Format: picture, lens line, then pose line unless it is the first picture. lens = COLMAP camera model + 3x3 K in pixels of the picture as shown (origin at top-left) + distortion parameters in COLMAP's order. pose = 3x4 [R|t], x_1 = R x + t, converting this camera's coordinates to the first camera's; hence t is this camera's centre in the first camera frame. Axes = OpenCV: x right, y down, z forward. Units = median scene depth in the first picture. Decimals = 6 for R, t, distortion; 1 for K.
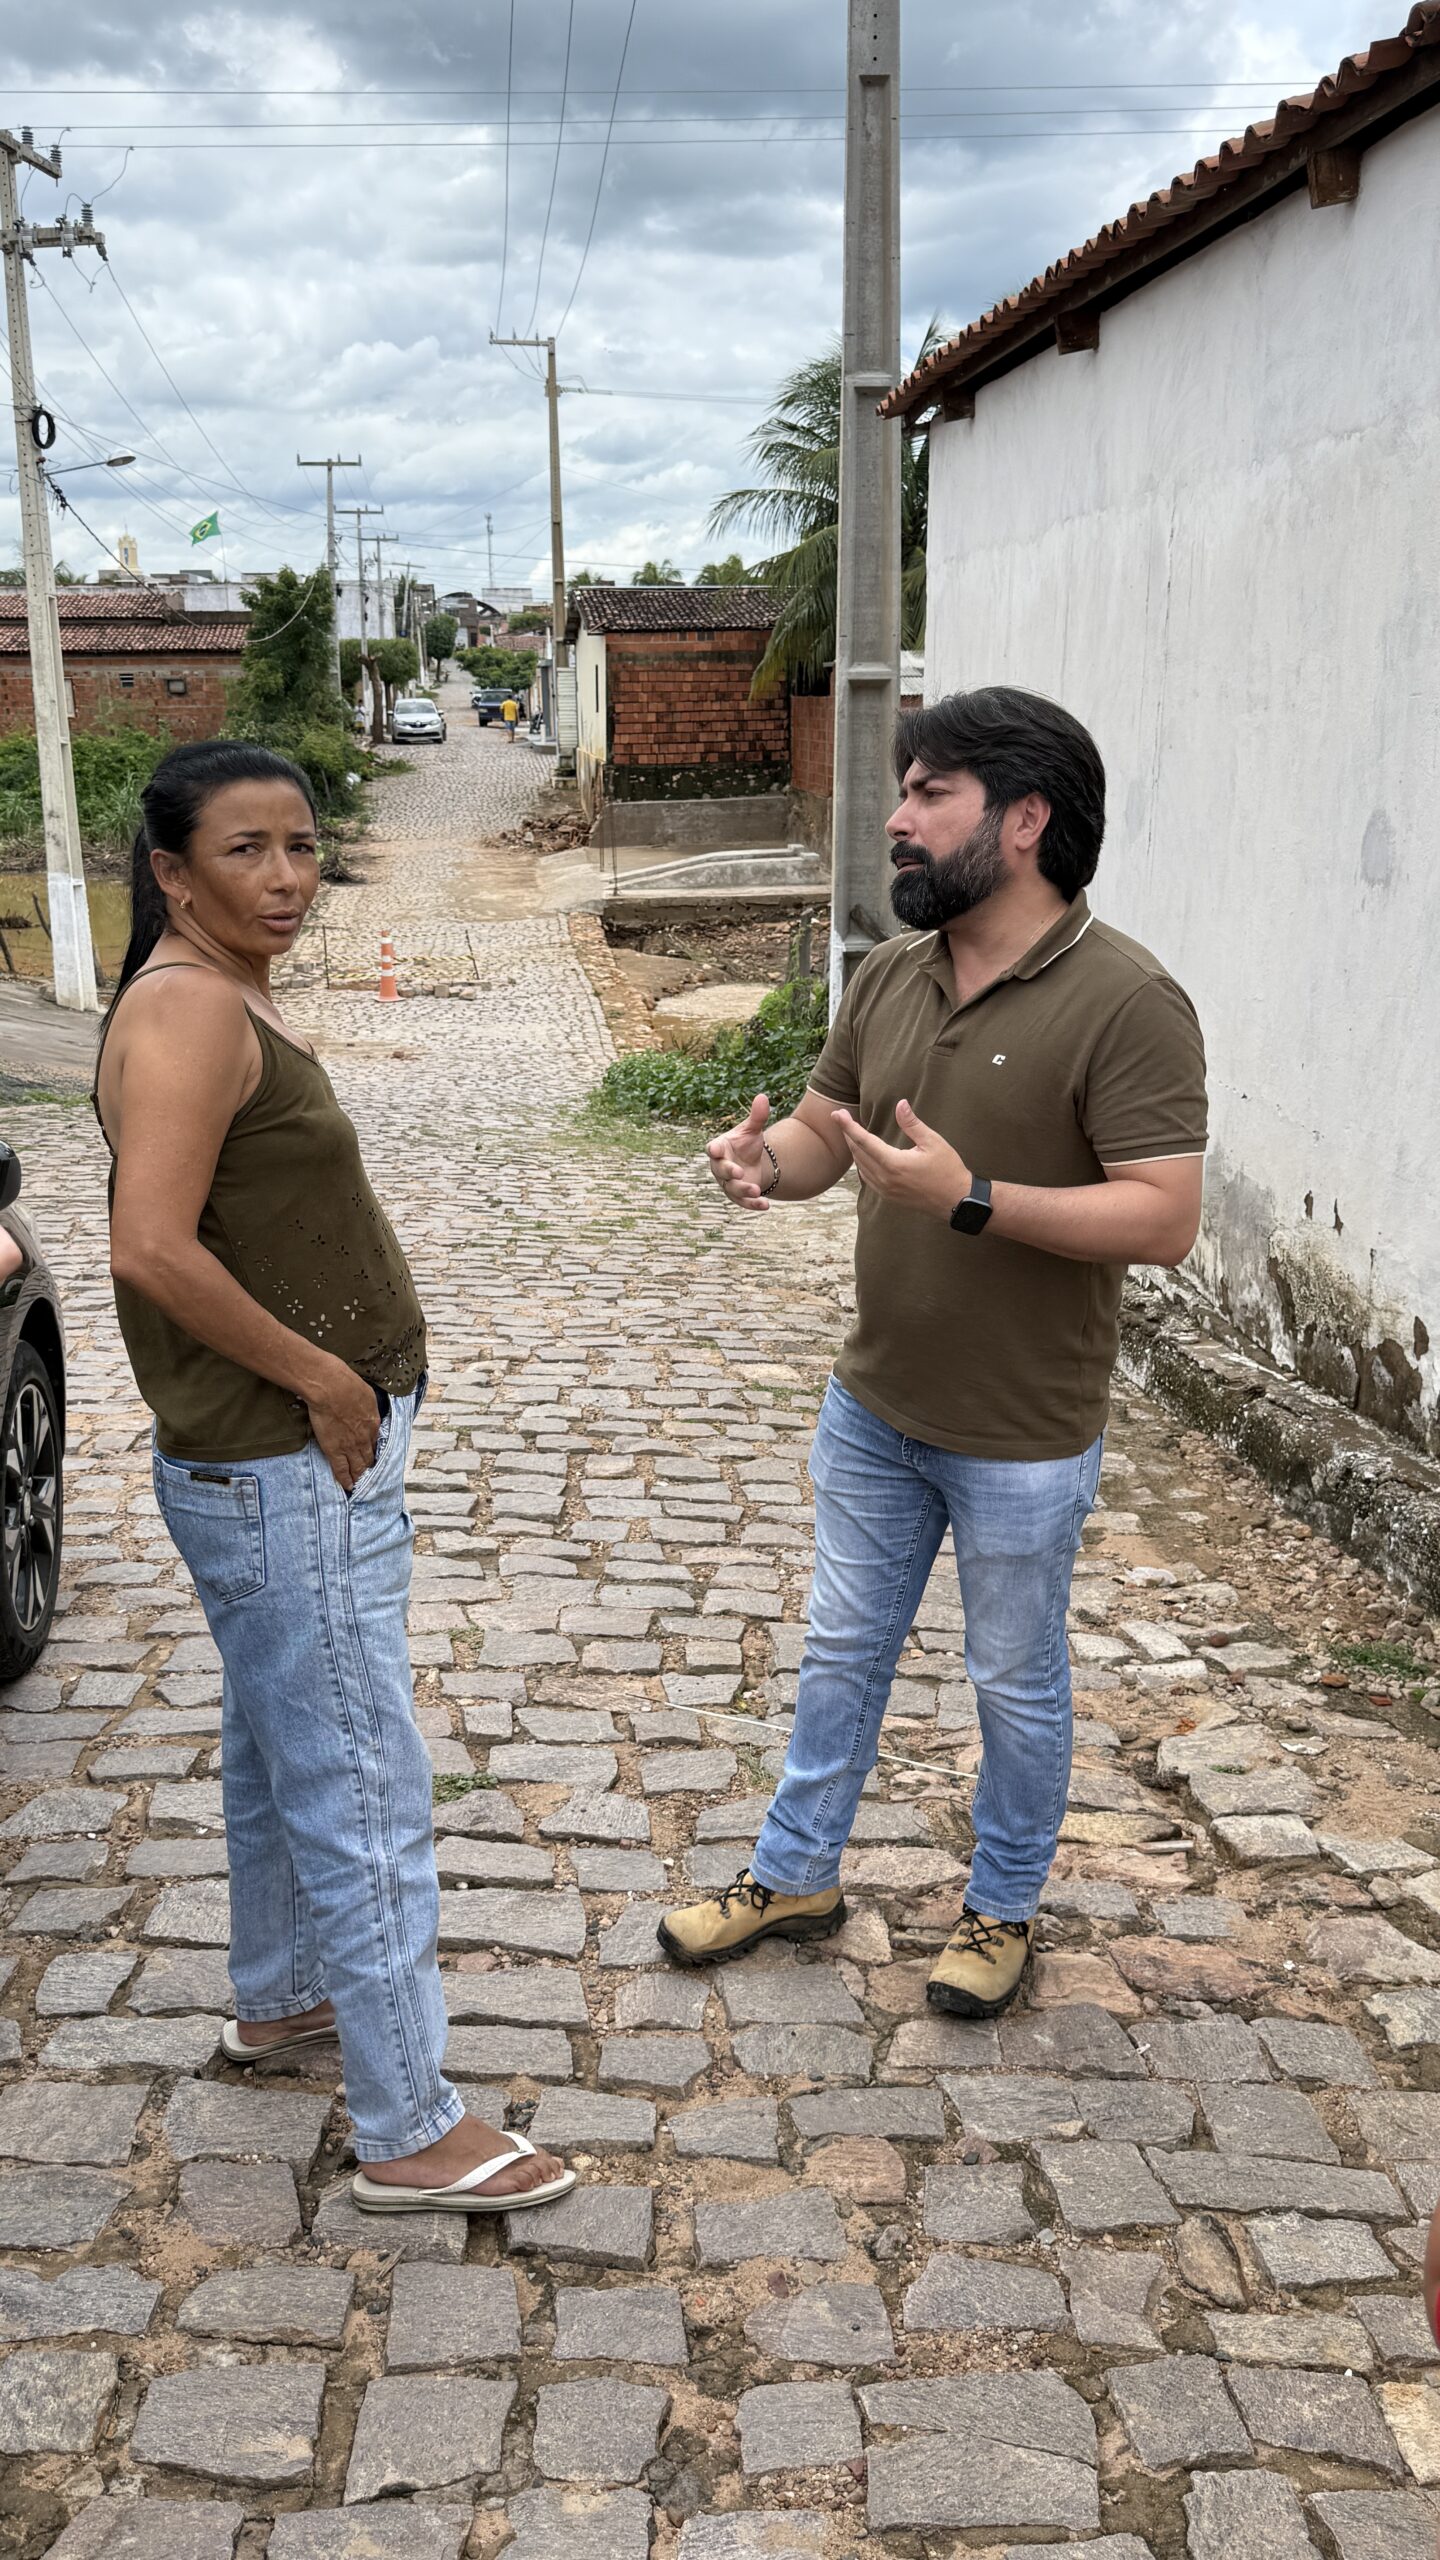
lens RADIAL K [[2022.4, 0, 721.8], [0, 2022.4, 1291.7], [0, 0, 1]] dist [0.205229, -0.514957]
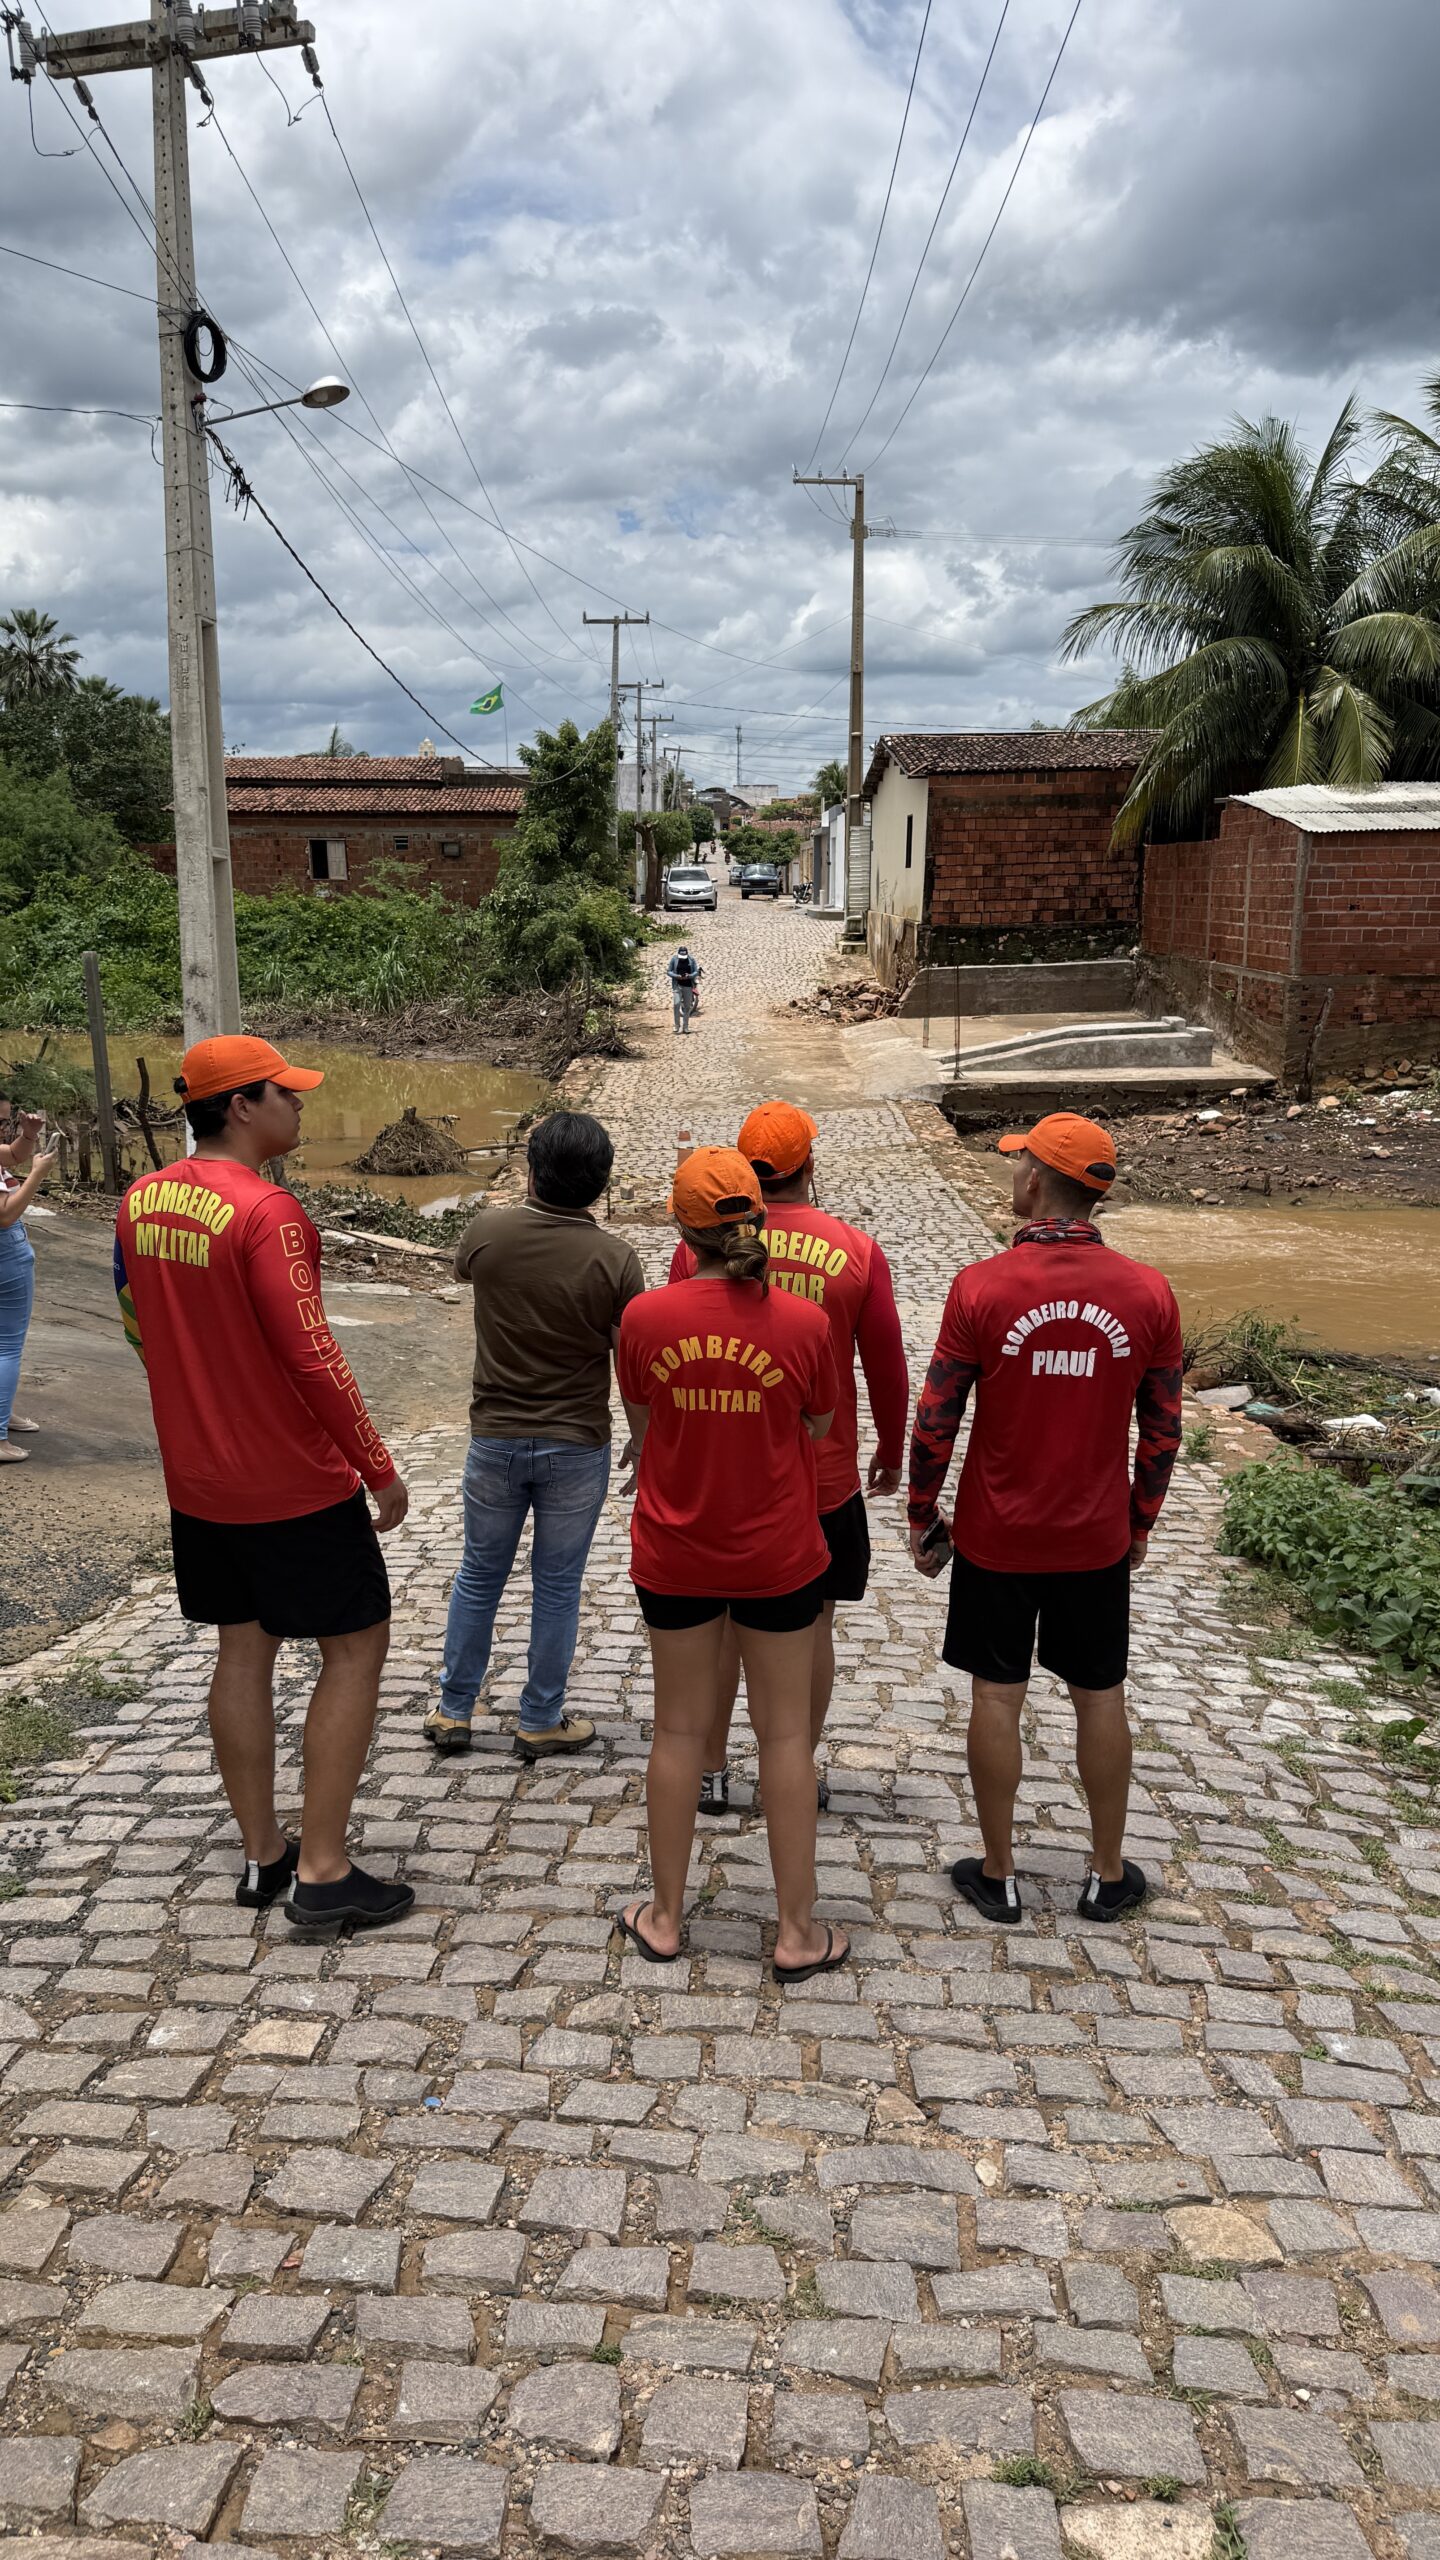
lens RADIAL K [[1809.7, 0, 716.2], [0, 1809.7, 1269.9], [0, 0, 1]] dist [0.186737, -0.408752]
pose [[0.993279, 0.028701, -0.112131, -0.065198], [-0.036865, 0.996764, -0.071426, -0.067079], [0.109718, 0.075080, 0.991123, 0.295381]]
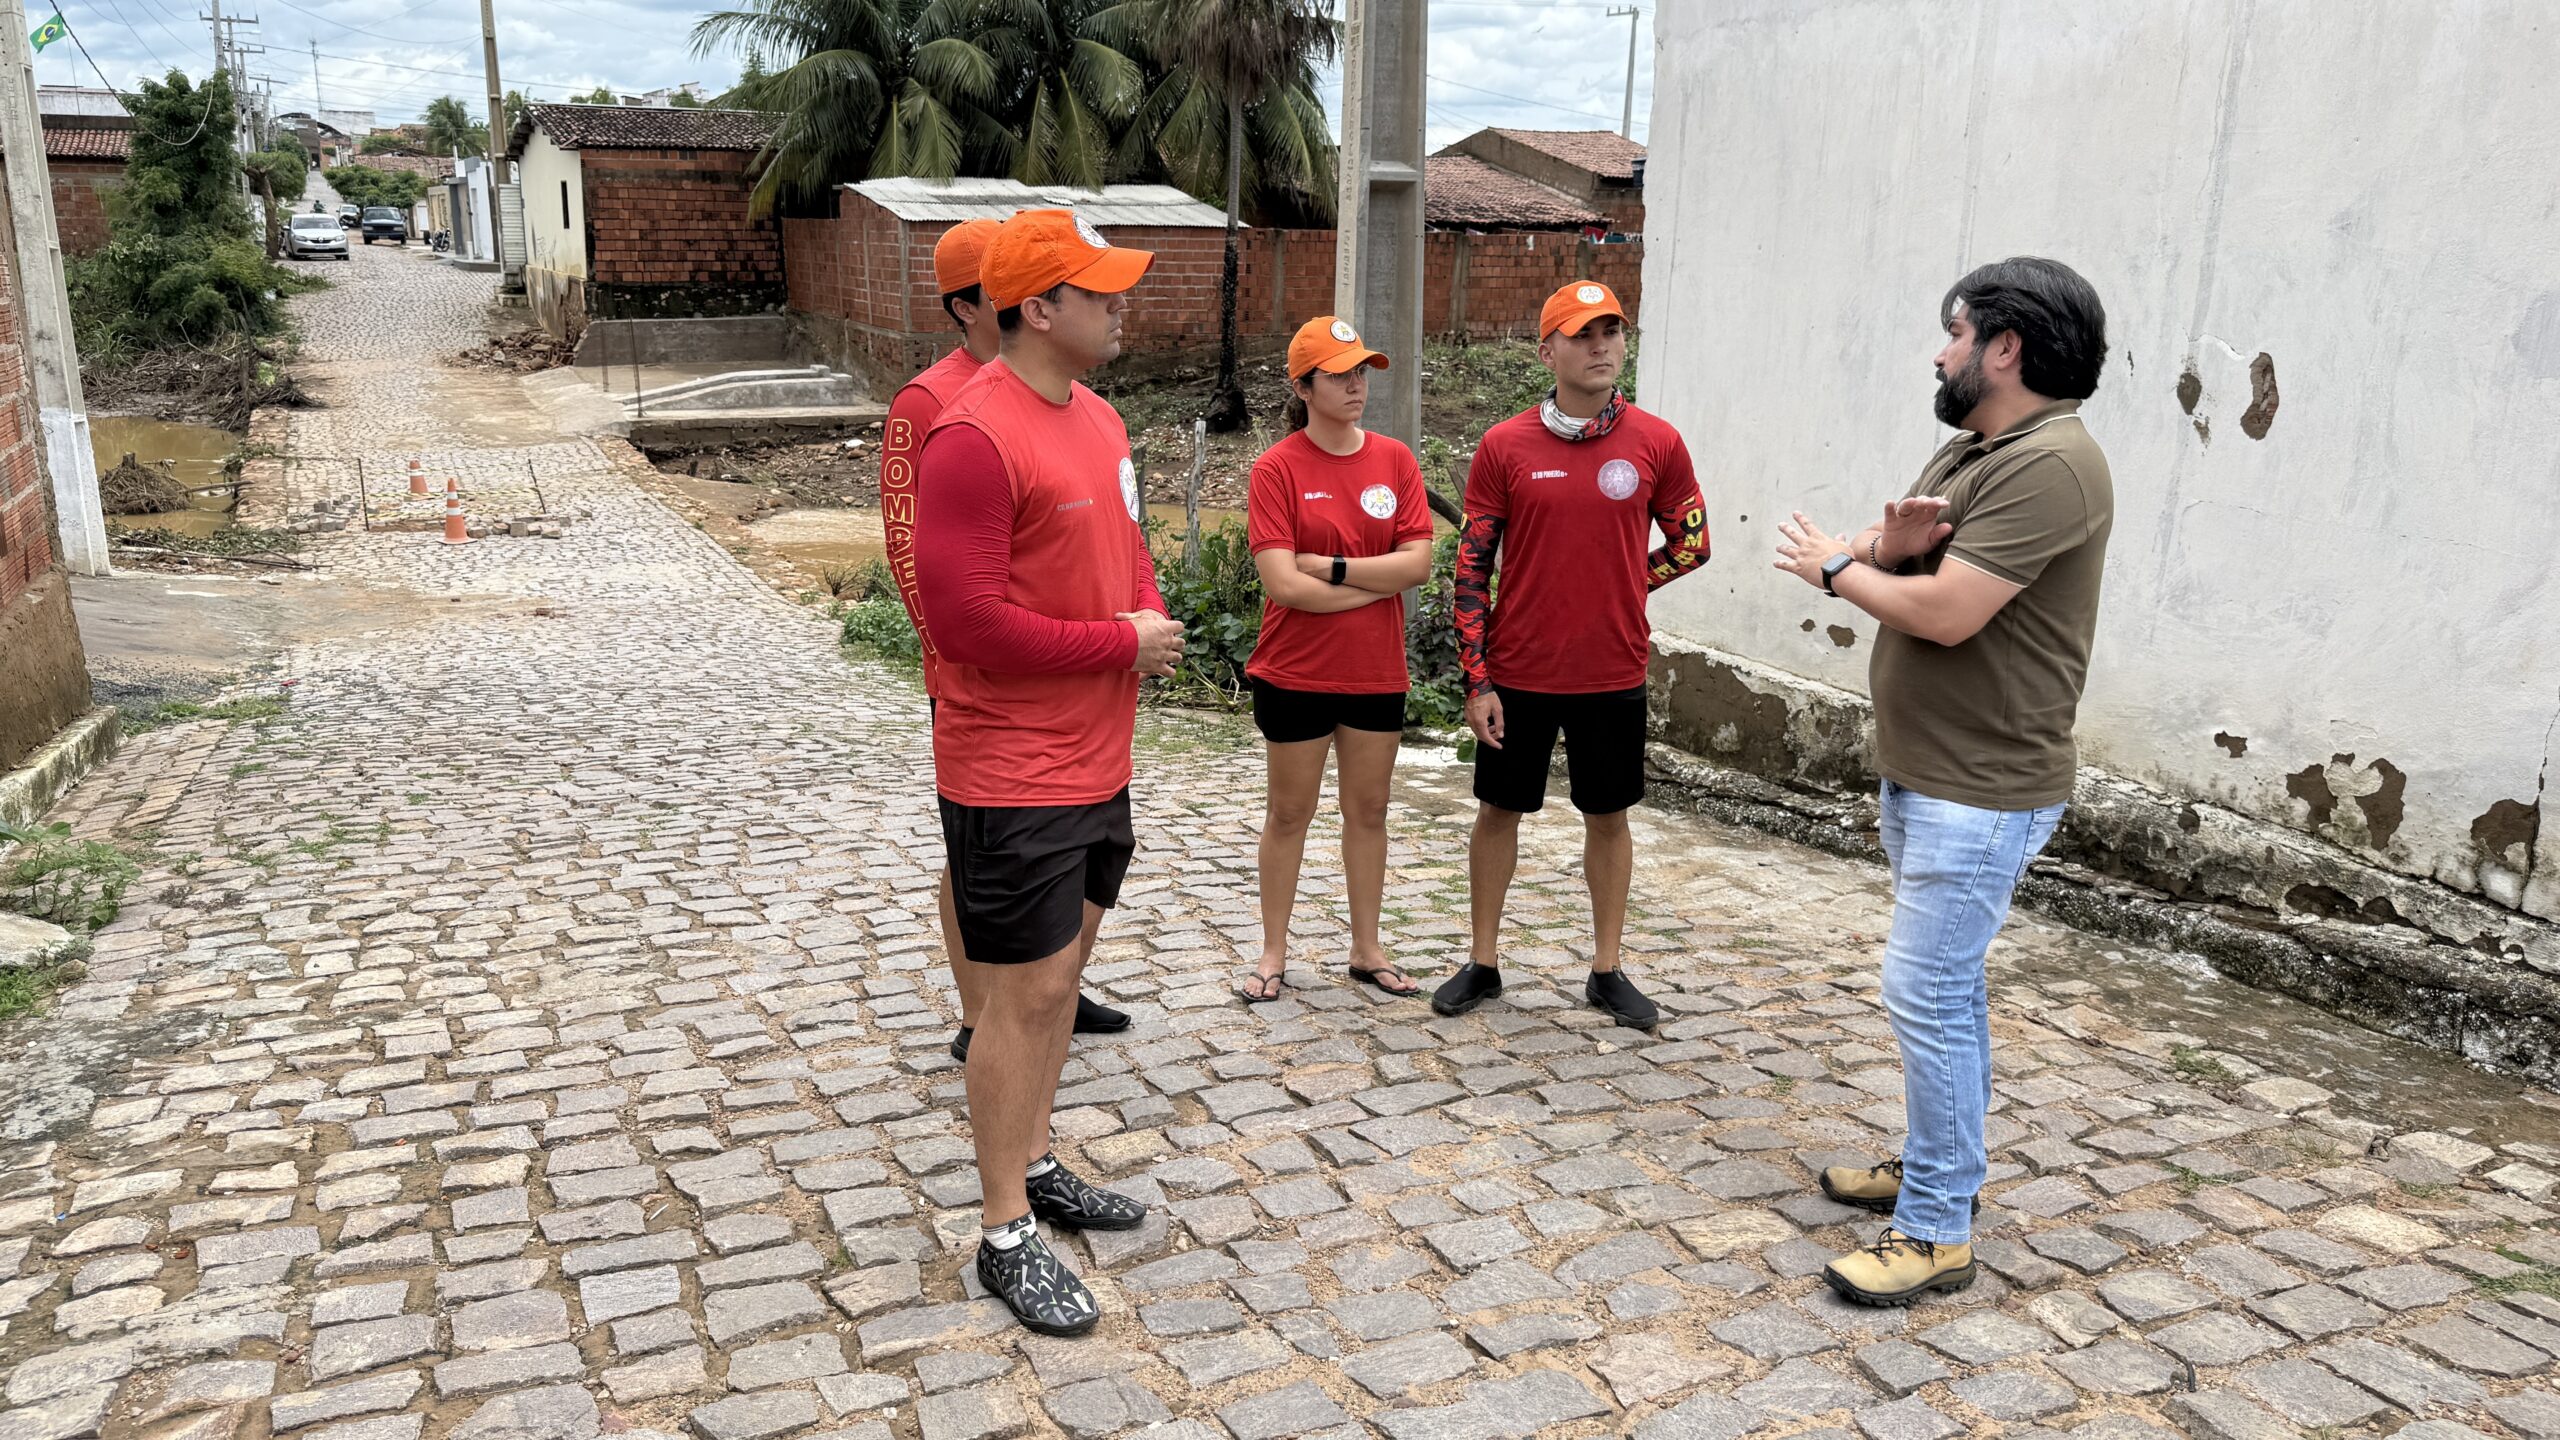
lens RADIAL K [[1826.7, 0, 1323.0], [0, 1826.7, 756.3], [0, 0, 1]] dist [-0.002988, -0.032438]
pose [[0.928342, -0.074104, 0.364266, -0.079981], [0.075413, 0.997096, 0.010652, -0.023152], [-0.363998, 0.017582, 0.931234, 0.101483]]
